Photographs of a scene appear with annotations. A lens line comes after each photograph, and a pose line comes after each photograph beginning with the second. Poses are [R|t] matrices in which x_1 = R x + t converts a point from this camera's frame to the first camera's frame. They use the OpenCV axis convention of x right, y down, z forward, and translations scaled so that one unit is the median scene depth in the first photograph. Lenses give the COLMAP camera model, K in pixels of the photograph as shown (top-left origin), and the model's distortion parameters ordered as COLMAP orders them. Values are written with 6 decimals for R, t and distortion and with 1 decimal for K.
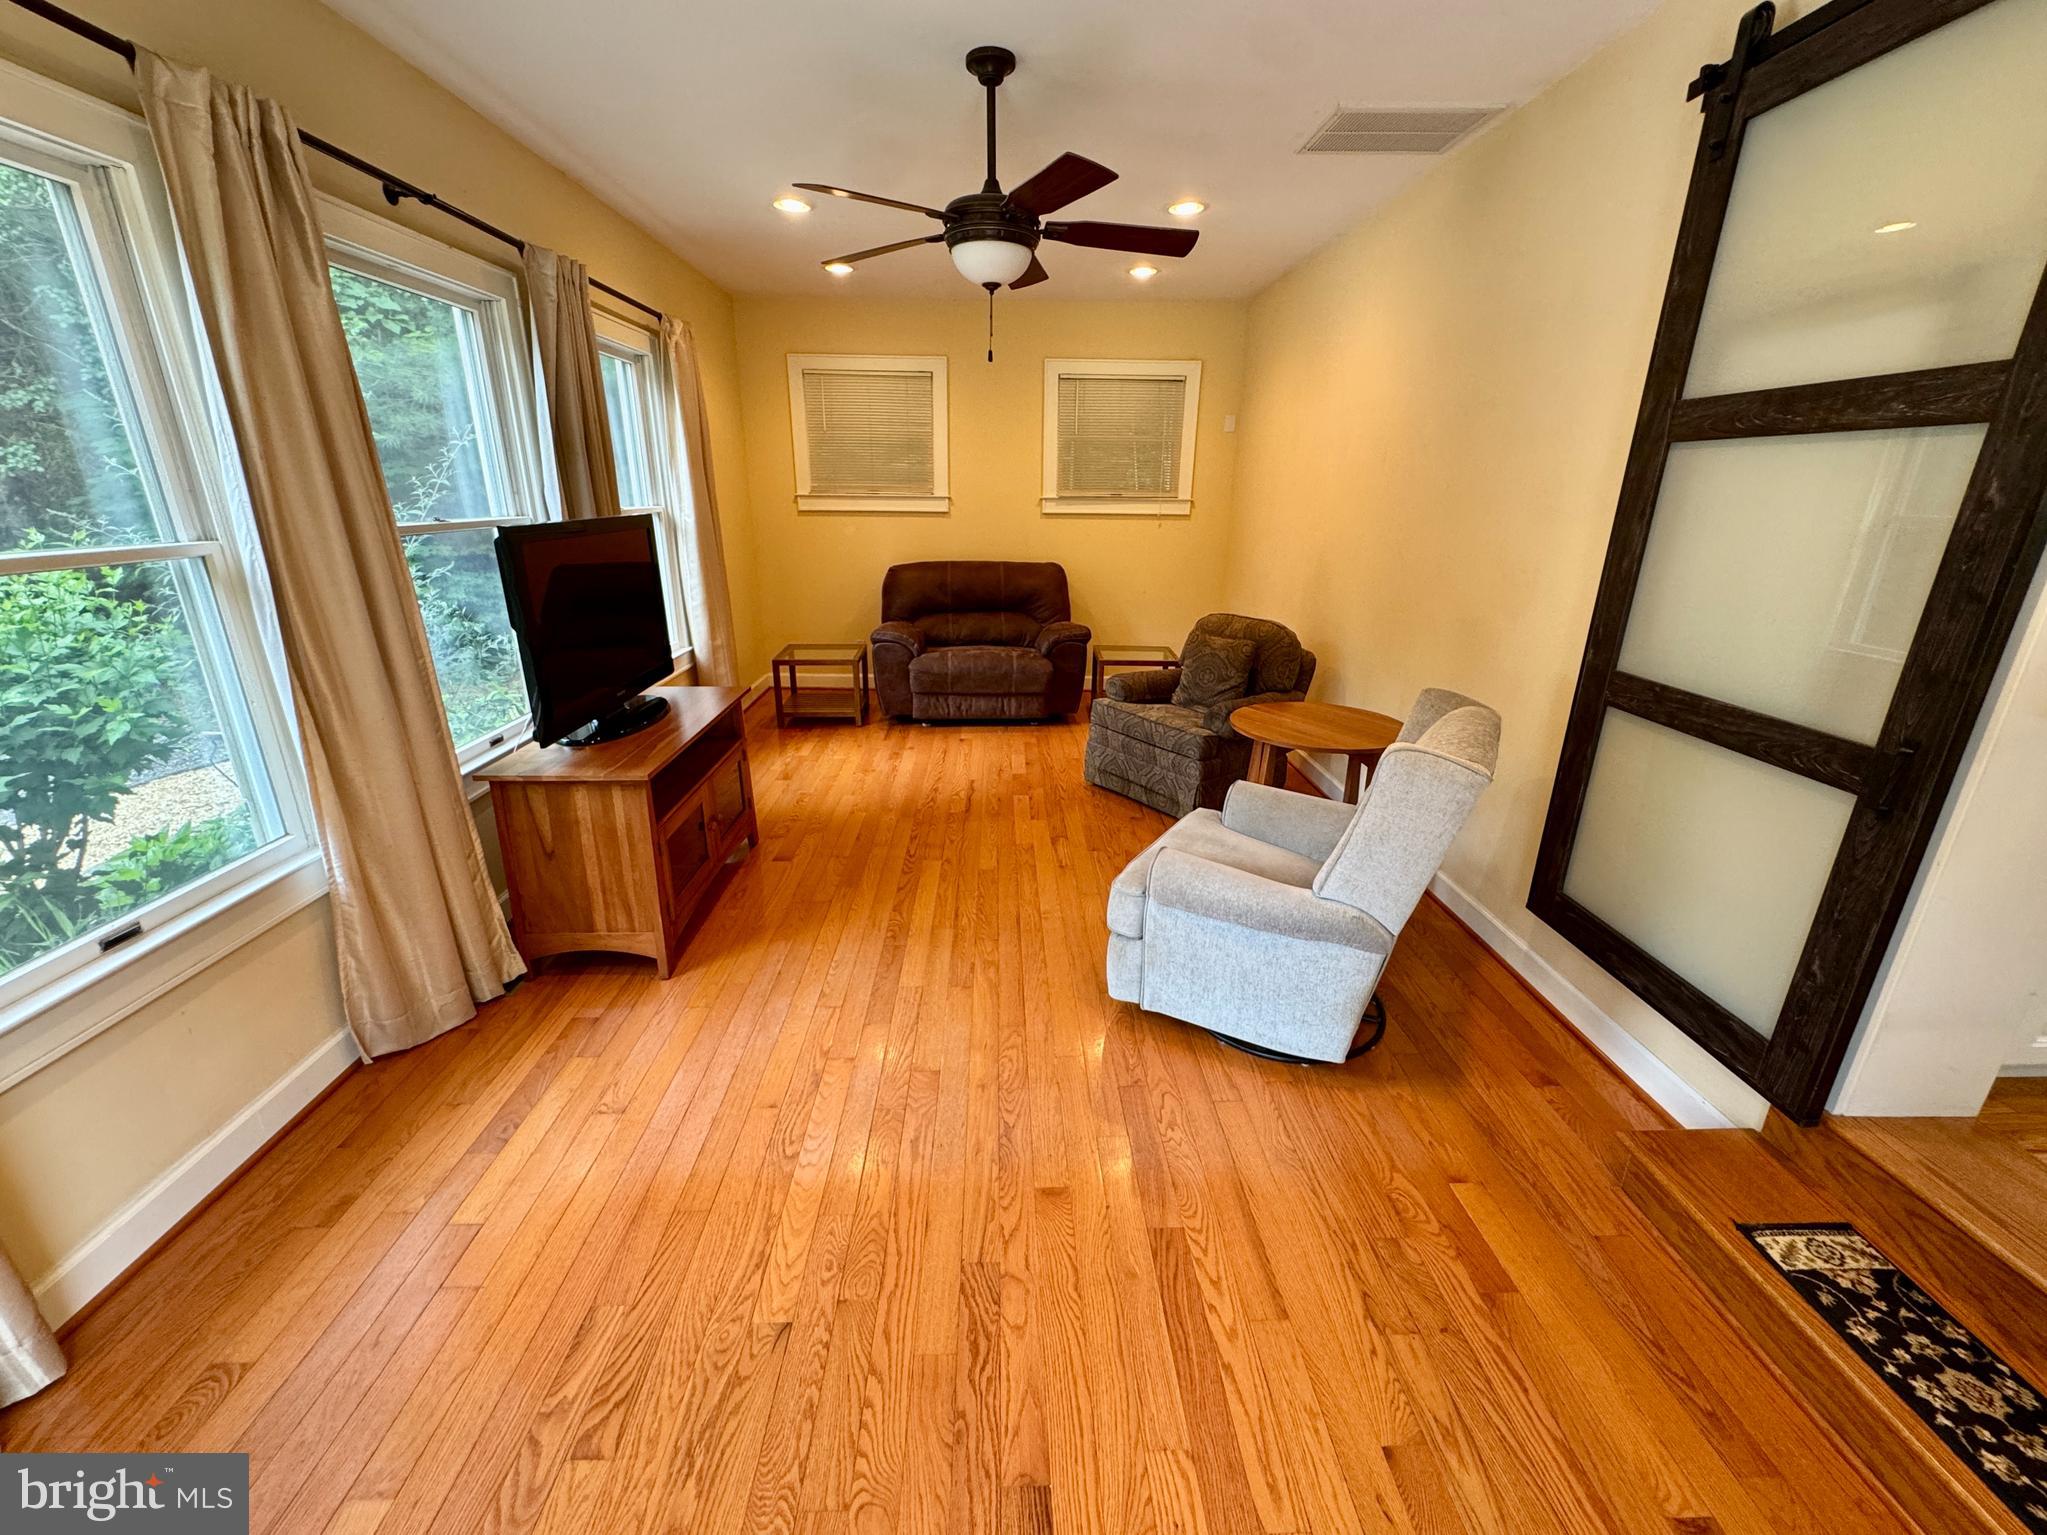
lens RADIAL K [[825.0, 0, 1026.4], [0, 825.0, 764.8], [0, 0, 1]] dist [-0.002991, 0.000412]
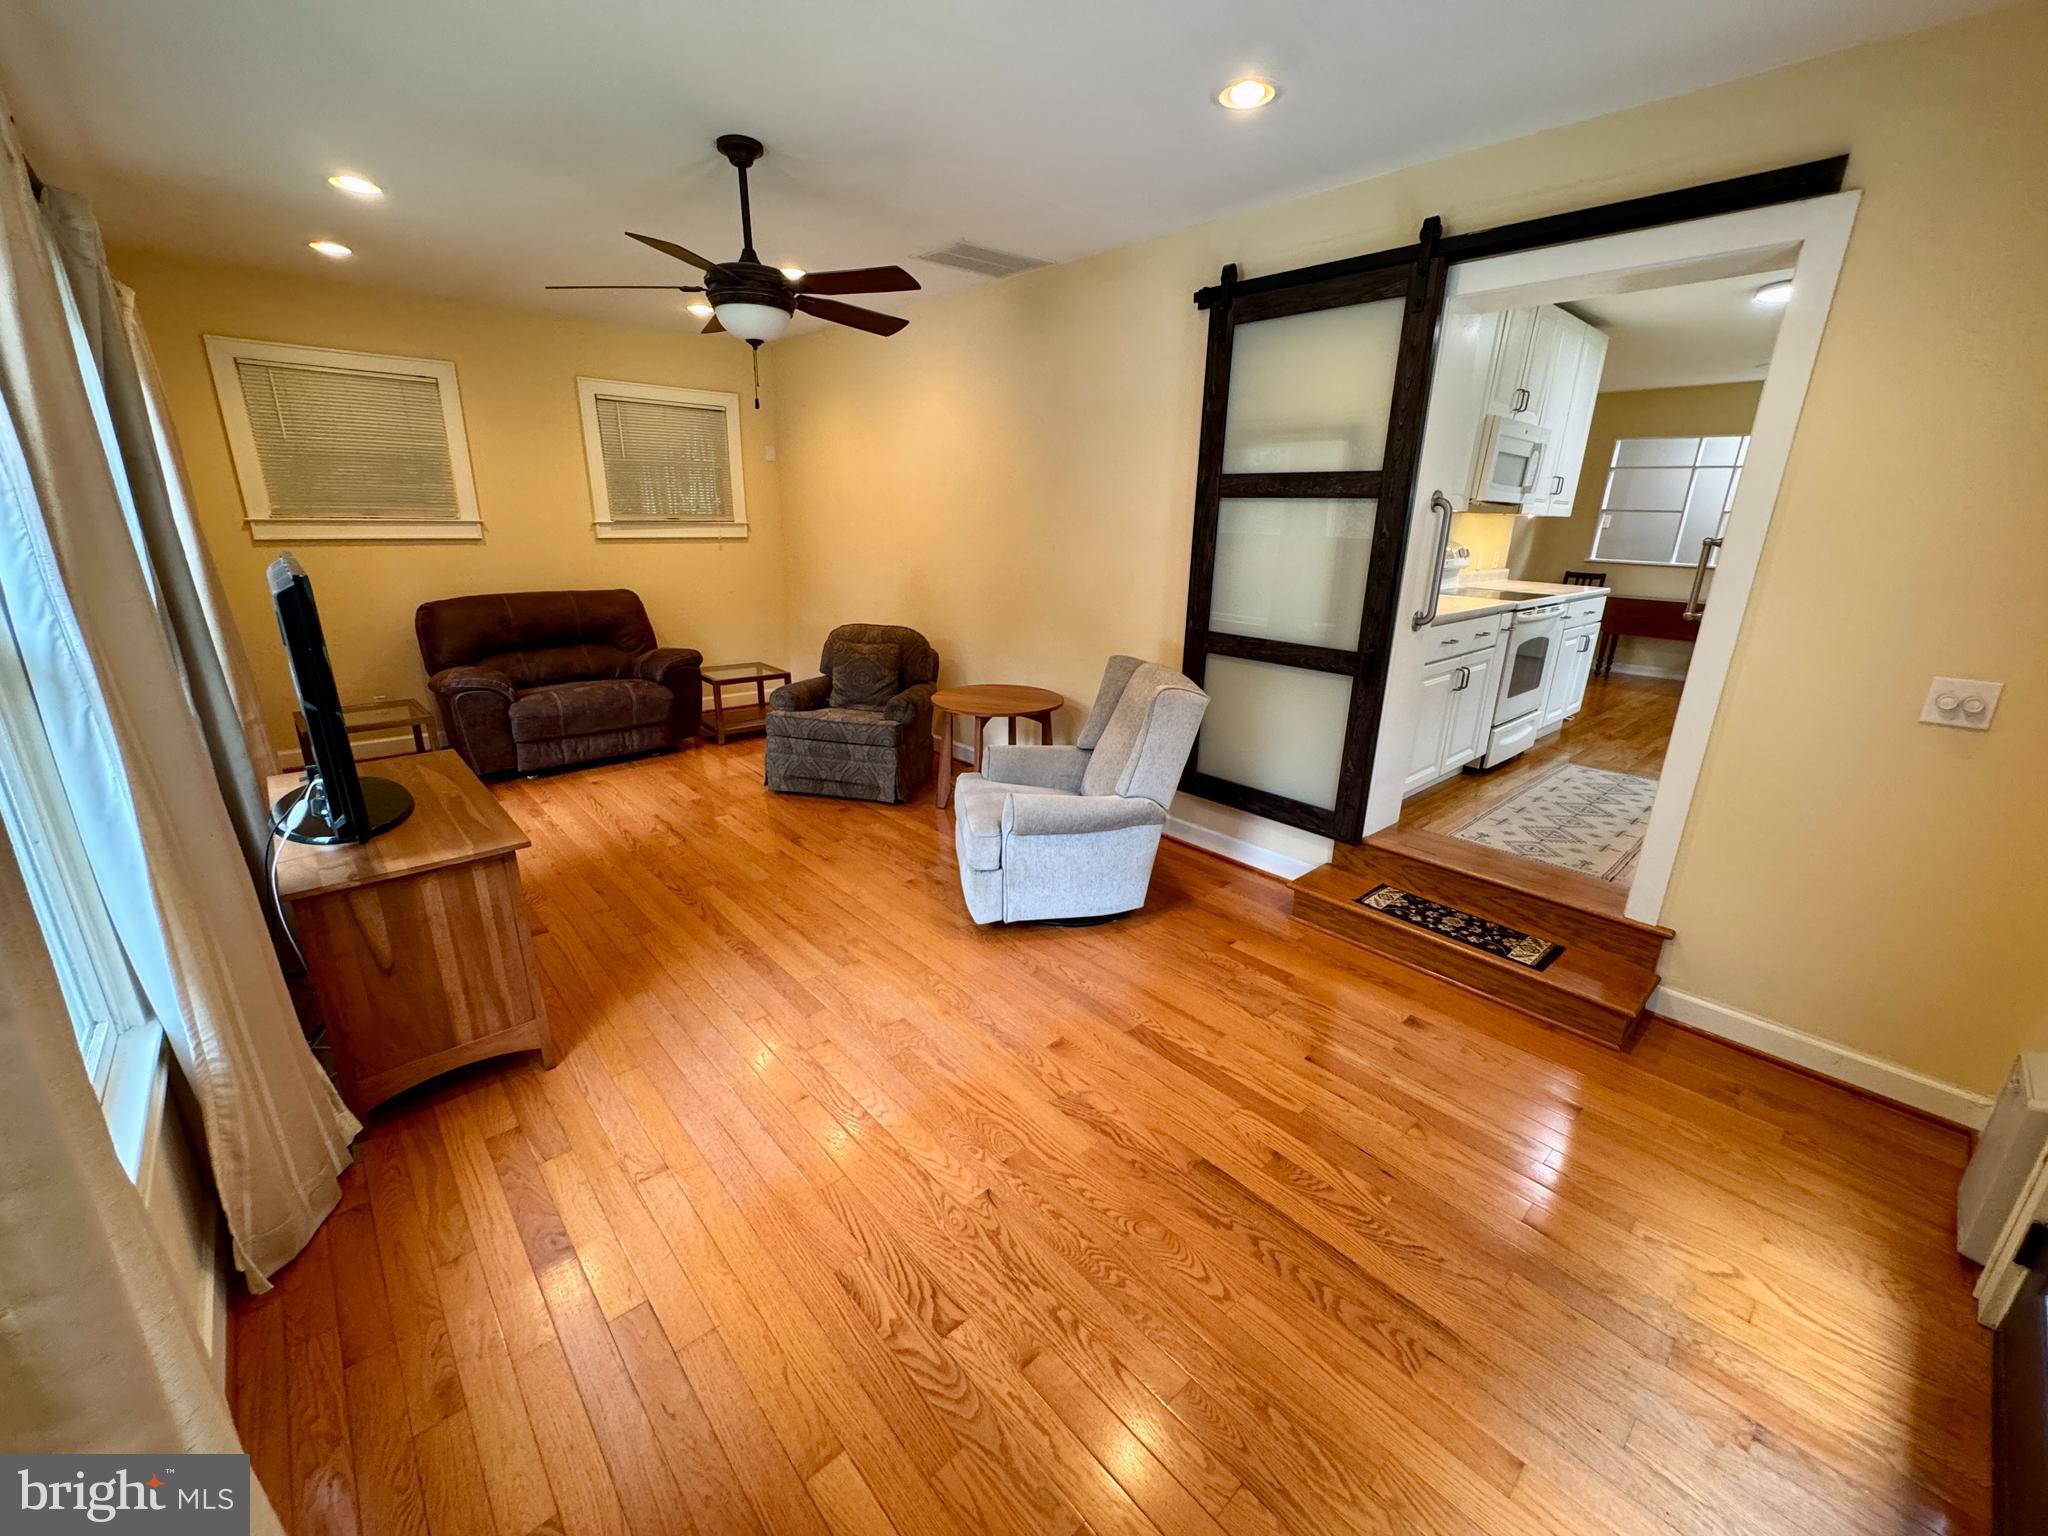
lens RADIAL K [[813.4, 0, 1028.1], [0, 813.4, 763.3], [0, 0, 1]] dist [-0.001563, 0.000002]
pose [[0.764005, -0.187582, 0.617340, -0.544861], [0.196511, 0.978998, 0.054277, -0.011794], [-0.614556, 0.079846, 0.784822, -0.042970]]
